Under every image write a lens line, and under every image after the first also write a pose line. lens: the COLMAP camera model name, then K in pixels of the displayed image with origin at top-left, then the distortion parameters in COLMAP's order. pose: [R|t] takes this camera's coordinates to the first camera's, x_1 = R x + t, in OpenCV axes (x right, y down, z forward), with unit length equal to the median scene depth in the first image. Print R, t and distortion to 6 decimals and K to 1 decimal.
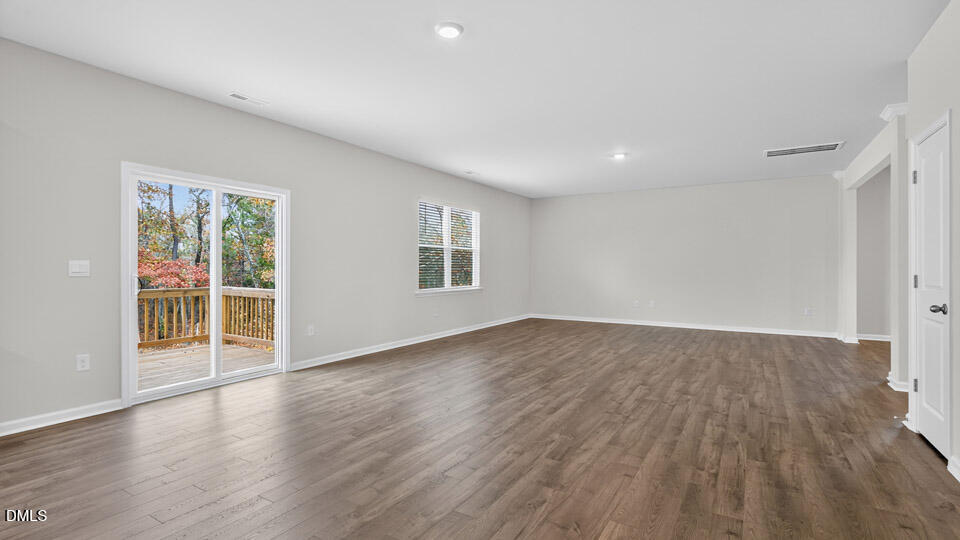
lens RADIAL K [[440.9, 0, 482.8], [0, 440.9, 257.5], [0, 0, 1]] dist [0.002304, 0.002596]
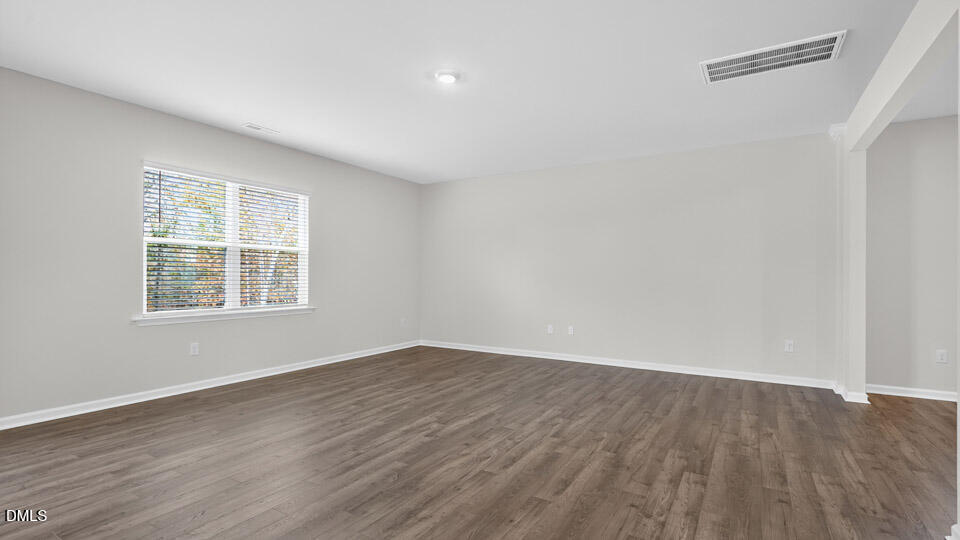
lens RADIAL K [[440.9, 0, 487.3], [0, 440.9, 266.4], [0, 0, 1]] dist [0.002304, 0.002596]
pose [[0.999984, 0.001944, 0.005386, 0.490152], [-0.001921, 0.999989, -0.004308, 0.015747], [-0.005395, 0.004297, 0.999976, 0.601974]]
